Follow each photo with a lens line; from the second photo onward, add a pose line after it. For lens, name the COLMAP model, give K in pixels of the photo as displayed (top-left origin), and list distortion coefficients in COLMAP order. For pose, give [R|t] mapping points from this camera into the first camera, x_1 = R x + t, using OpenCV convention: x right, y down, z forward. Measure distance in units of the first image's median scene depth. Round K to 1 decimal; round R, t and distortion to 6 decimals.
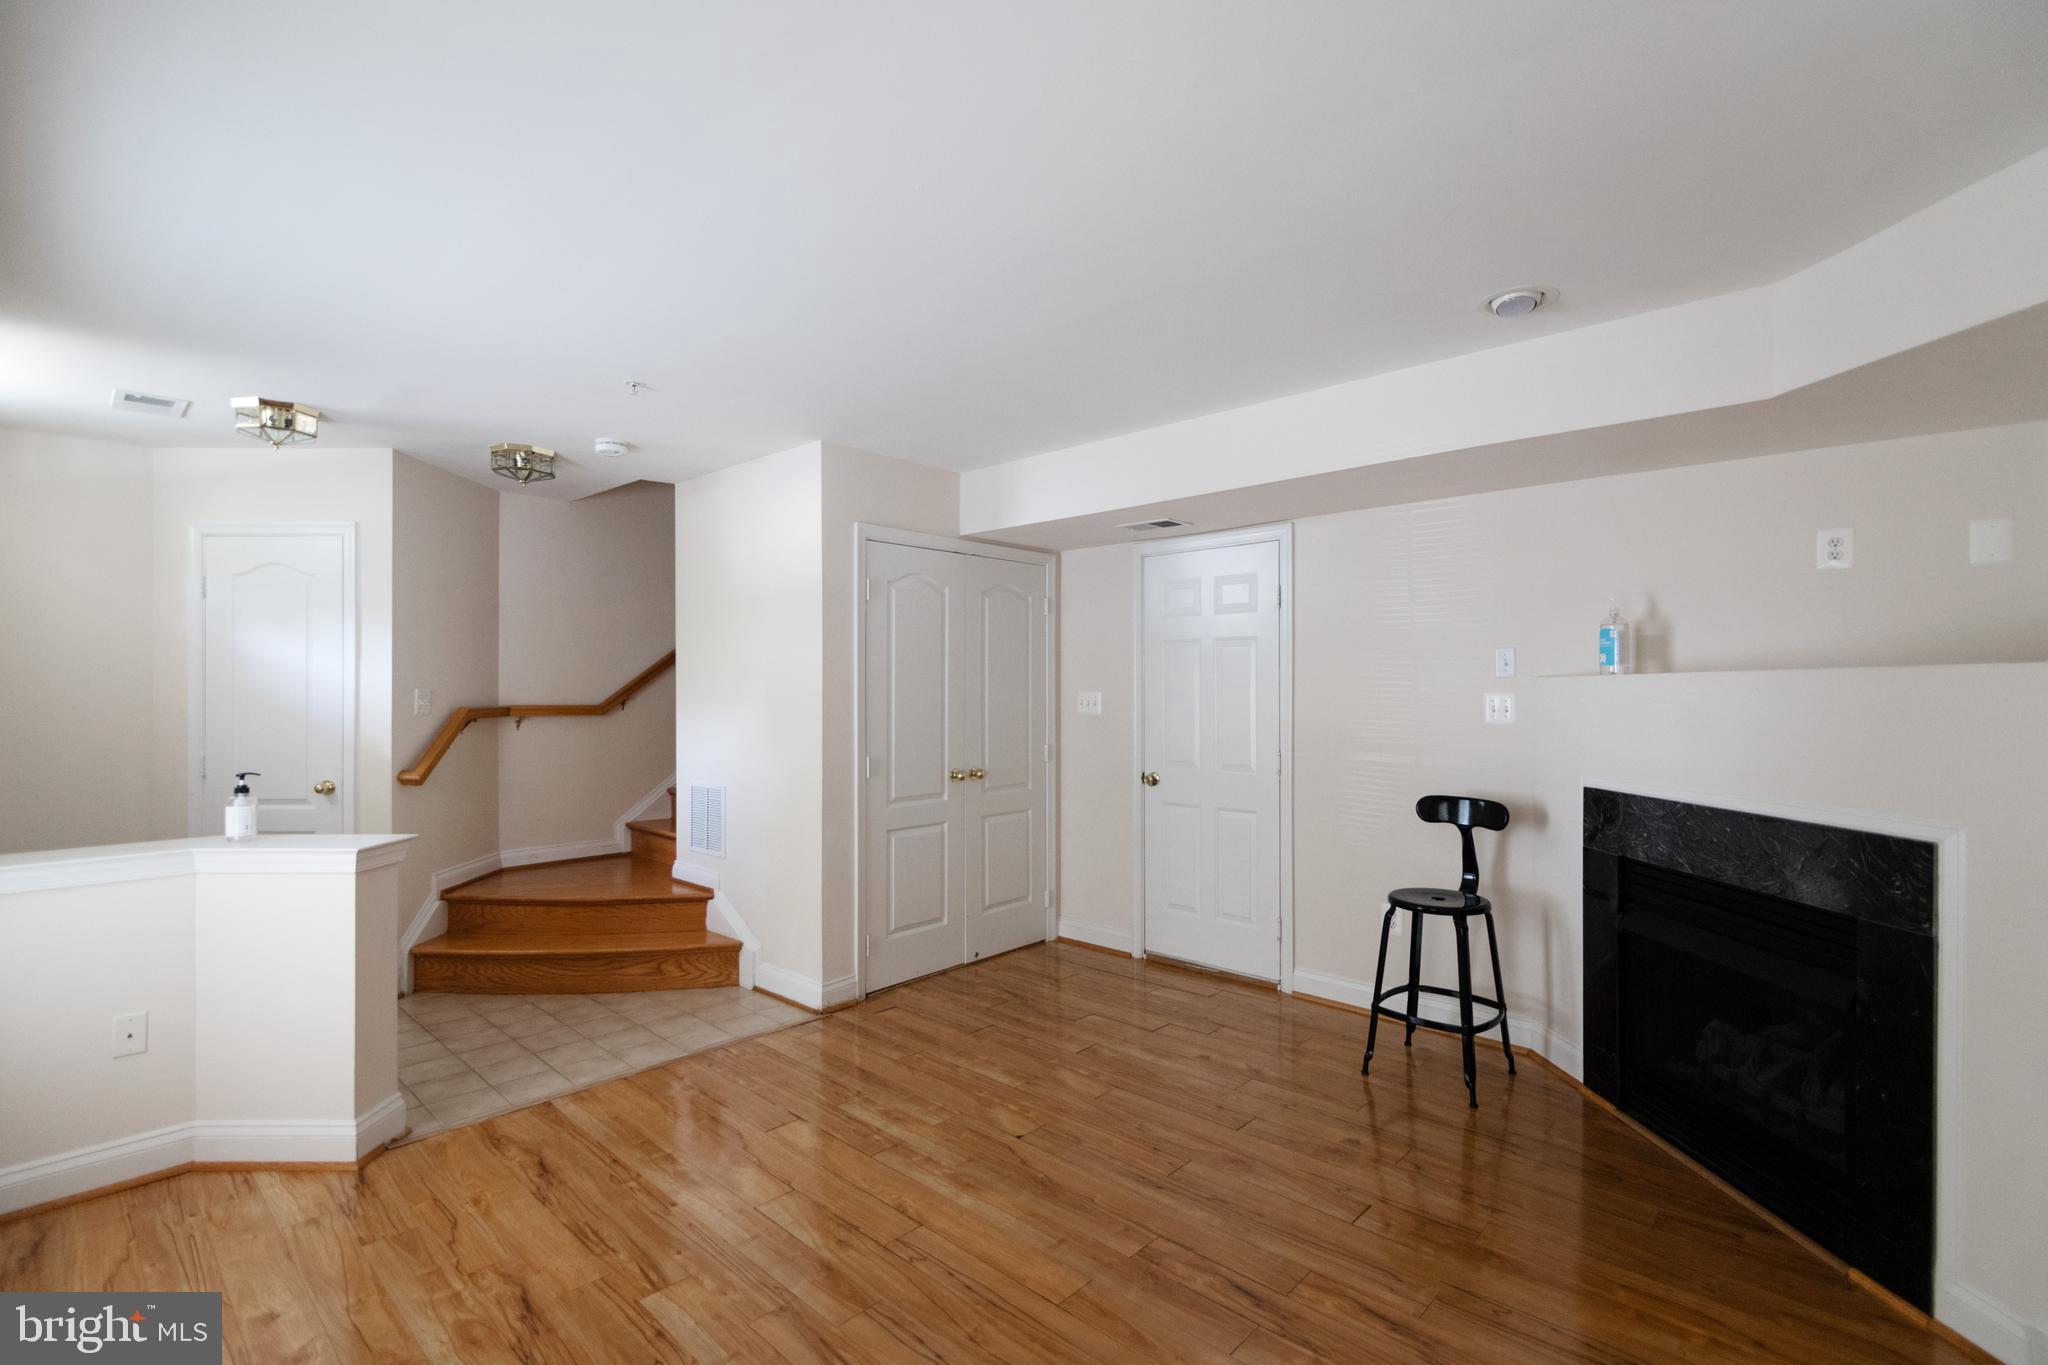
lens RADIAL K [[934.0, 0, 1026.9], [0, 934.0, 690.4], [0, 0, 1]] dist [-0.001018, 0.000149]
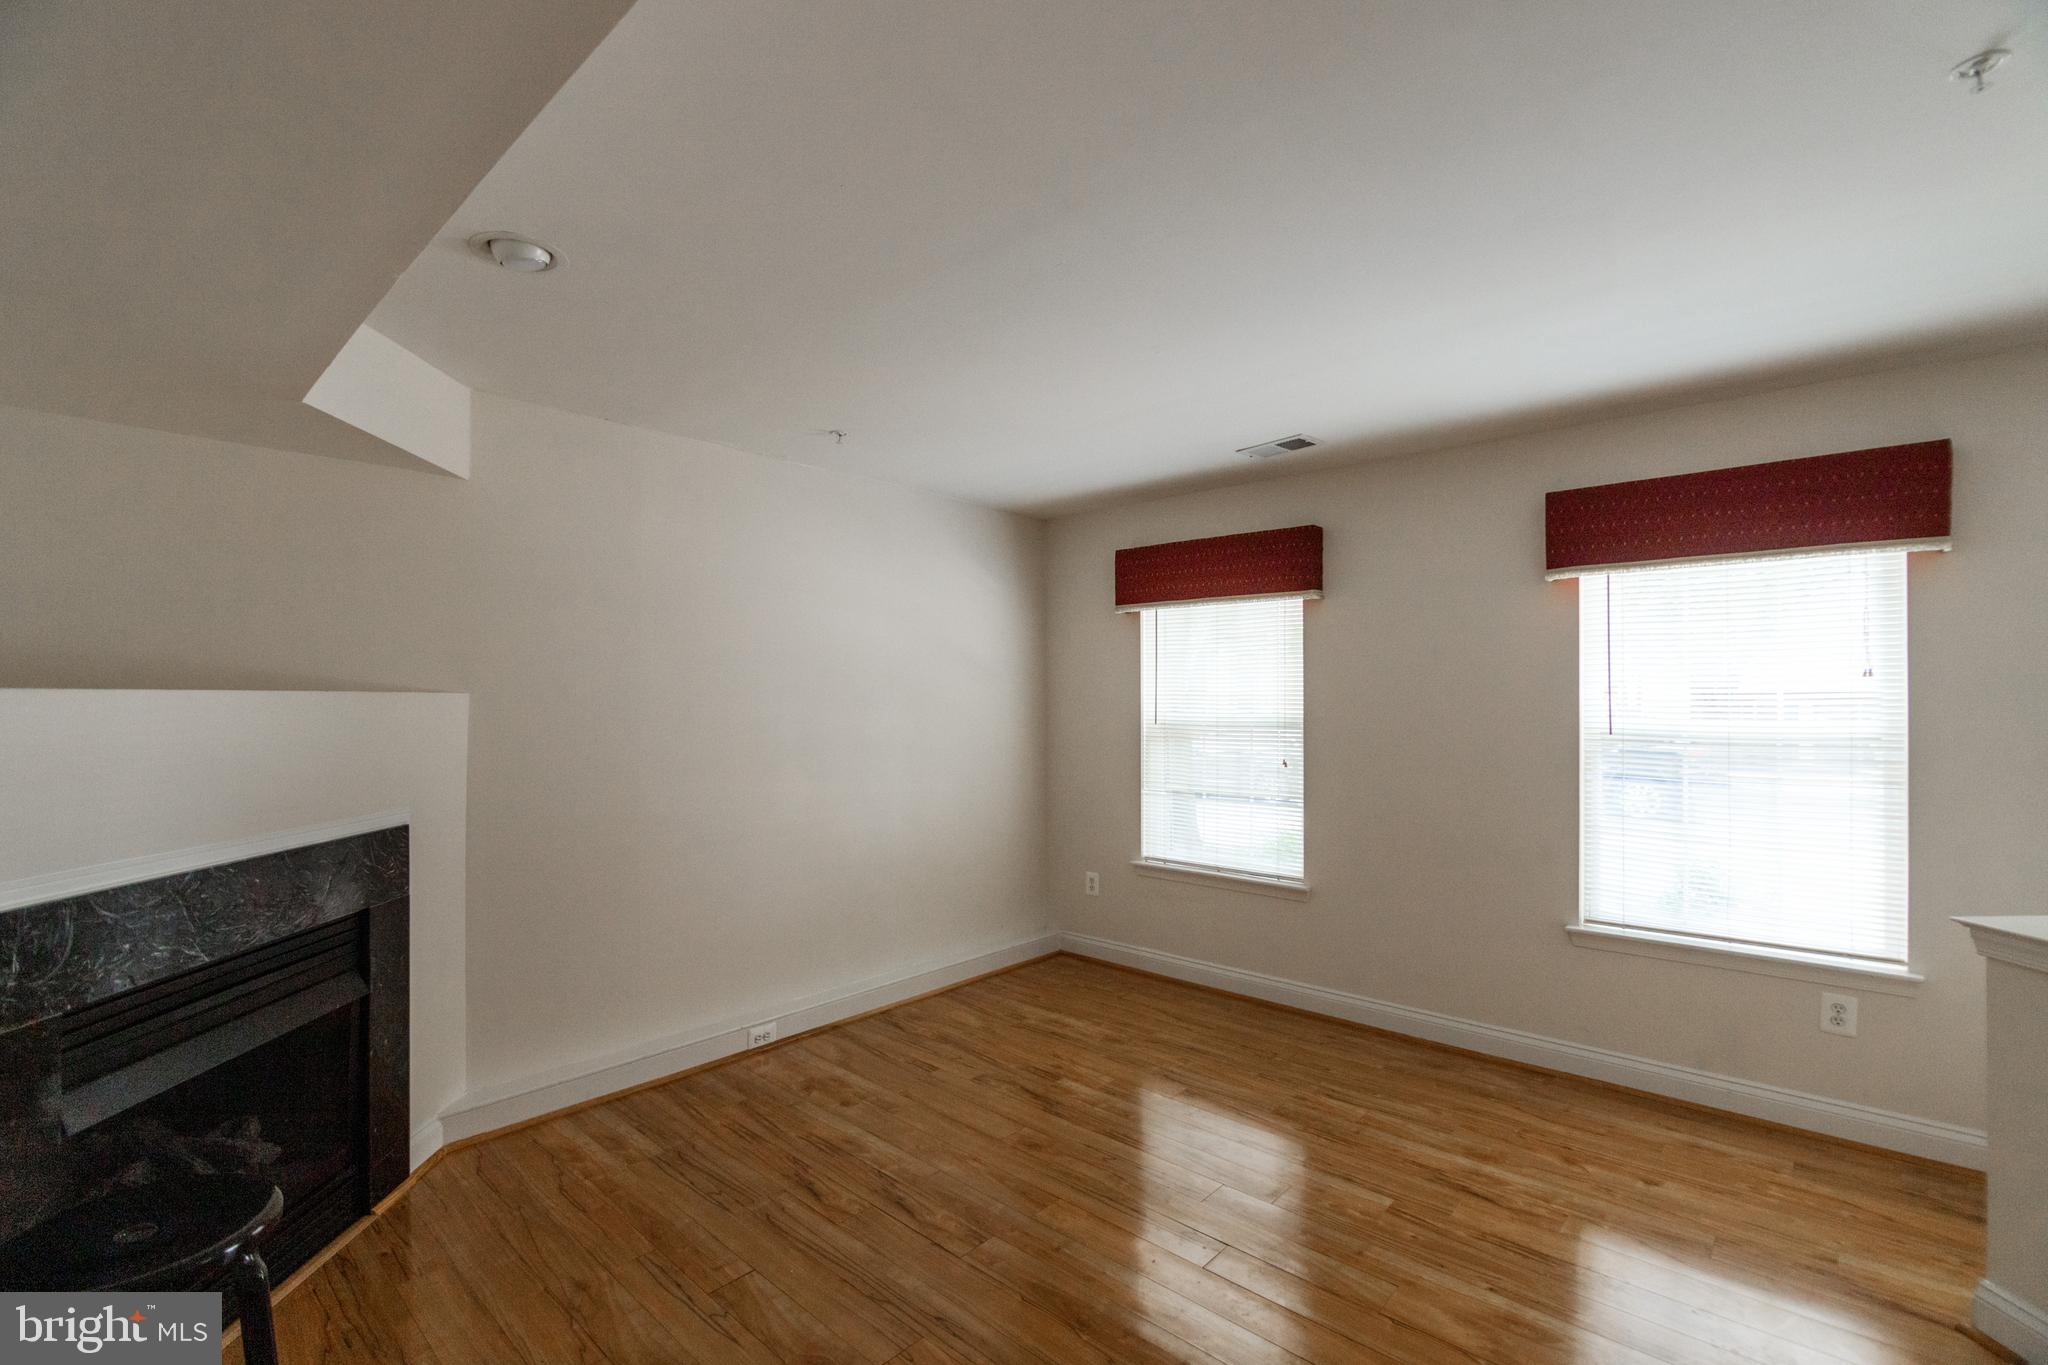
lens RADIAL K [[934.0, 0, 1026.9], [0, 934.0, 690.4], [0, 0, 1]] dist [-0.001018, 0.000149]
pose [[-0.999950, -0.001420, -0.009905, 0.046789], [-0.001327, 0.999954, -0.009464, -0.008604], [0.009918, -0.009450, -0.999906, 1.164641]]
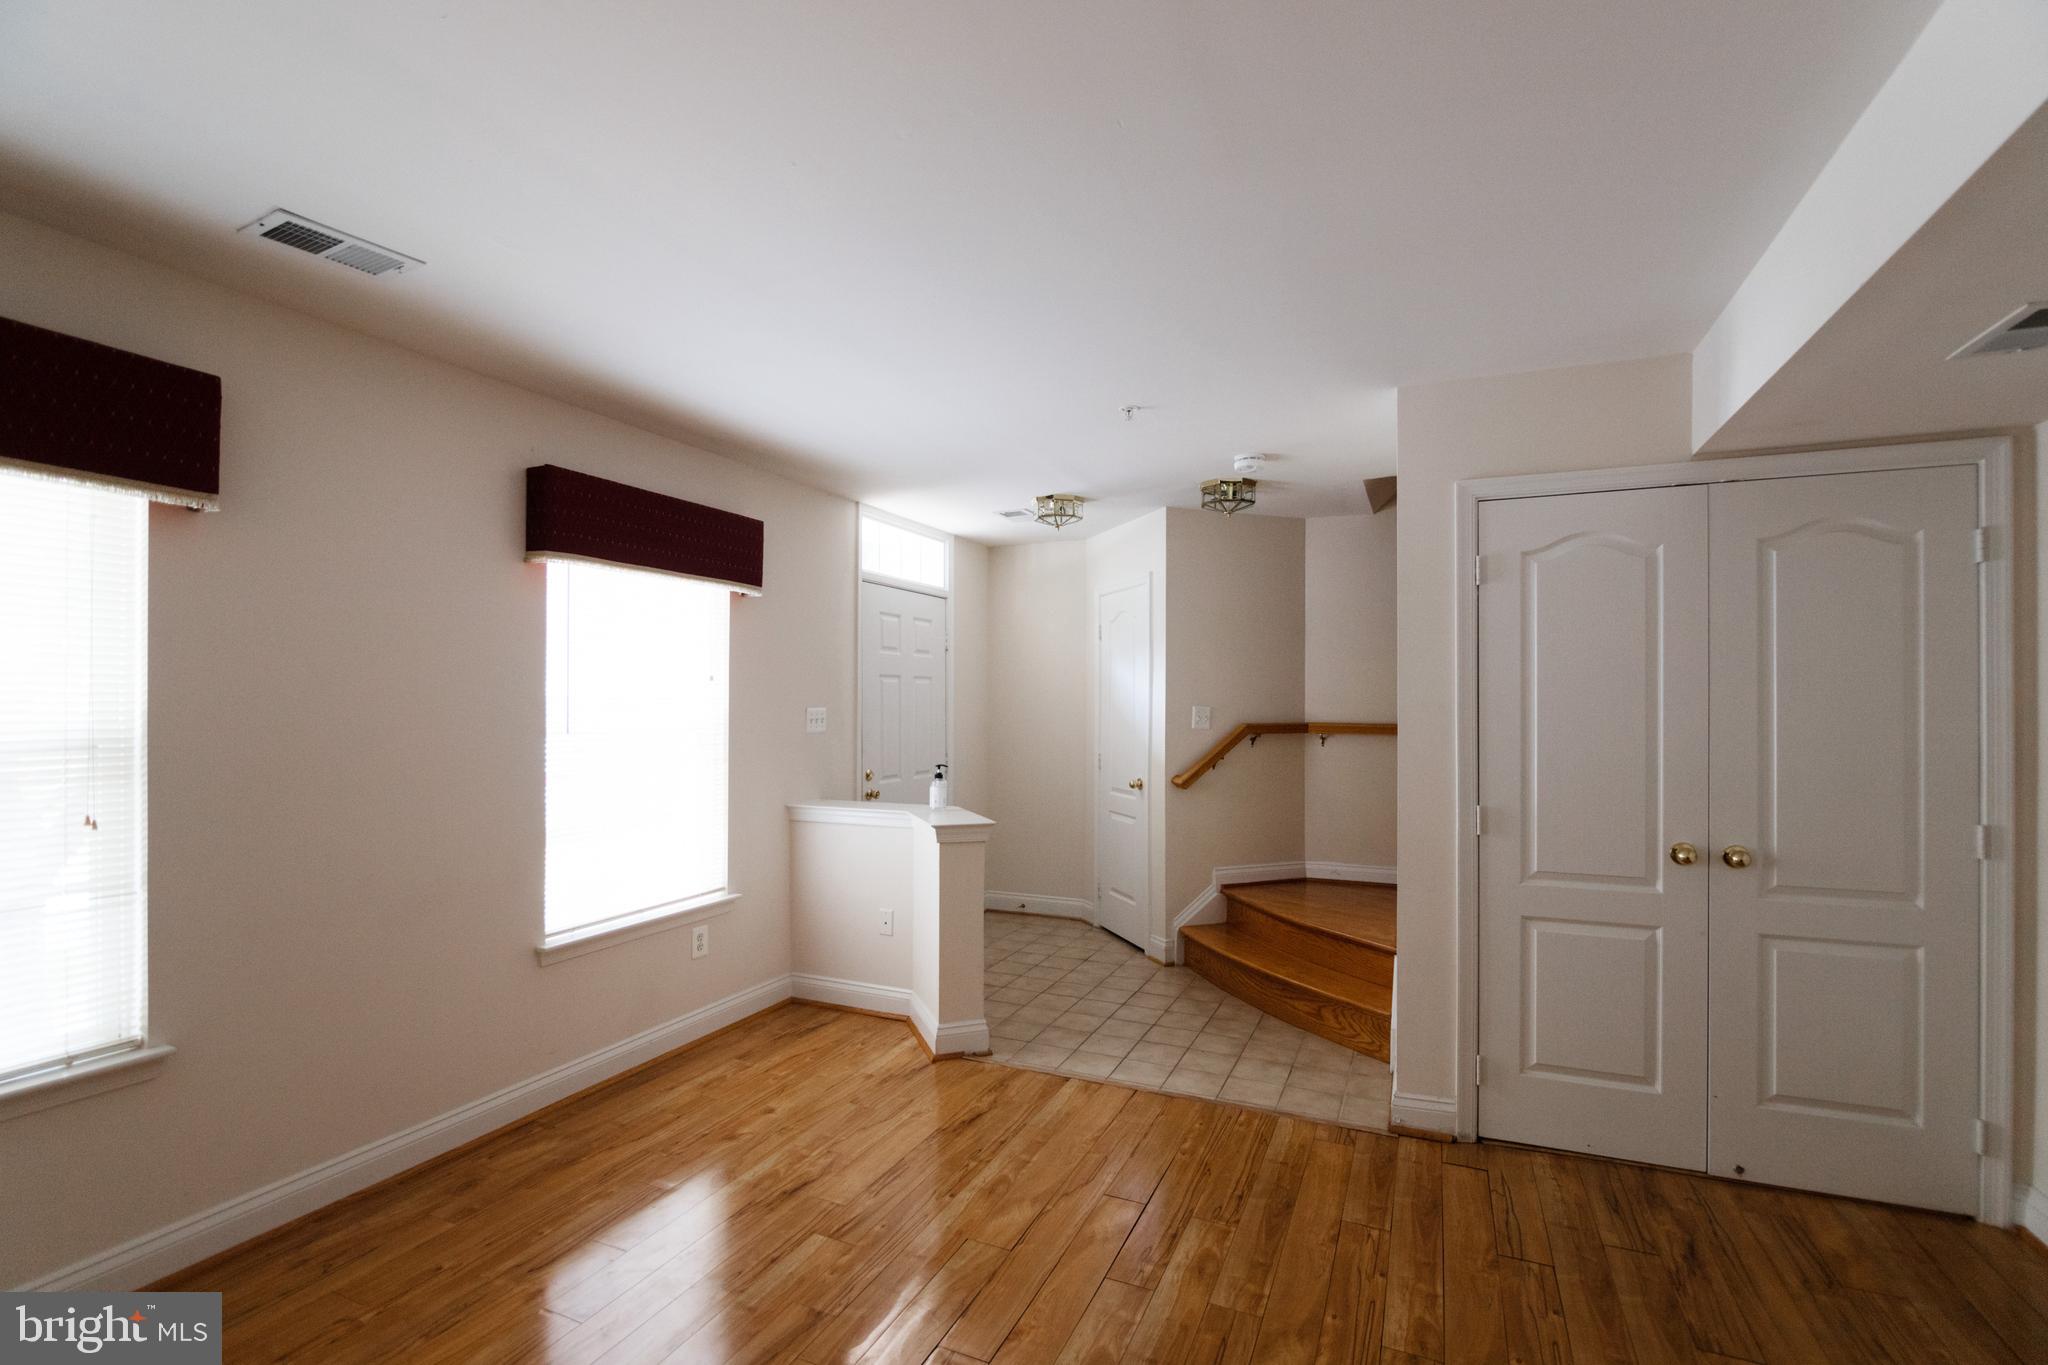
lens RADIAL K [[930.6, 0, 1028.8], [0, 930.6, 699.7], [0, 0, 1]] dist [0.012241, -0.012368]
pose [[0.322005, -0.002216, -0.946735, 0.402211], [-0.003691, 0.999987, -0.003596, -0.005578], [0.946731, 0.004653, 0.321992, 0.452654]]
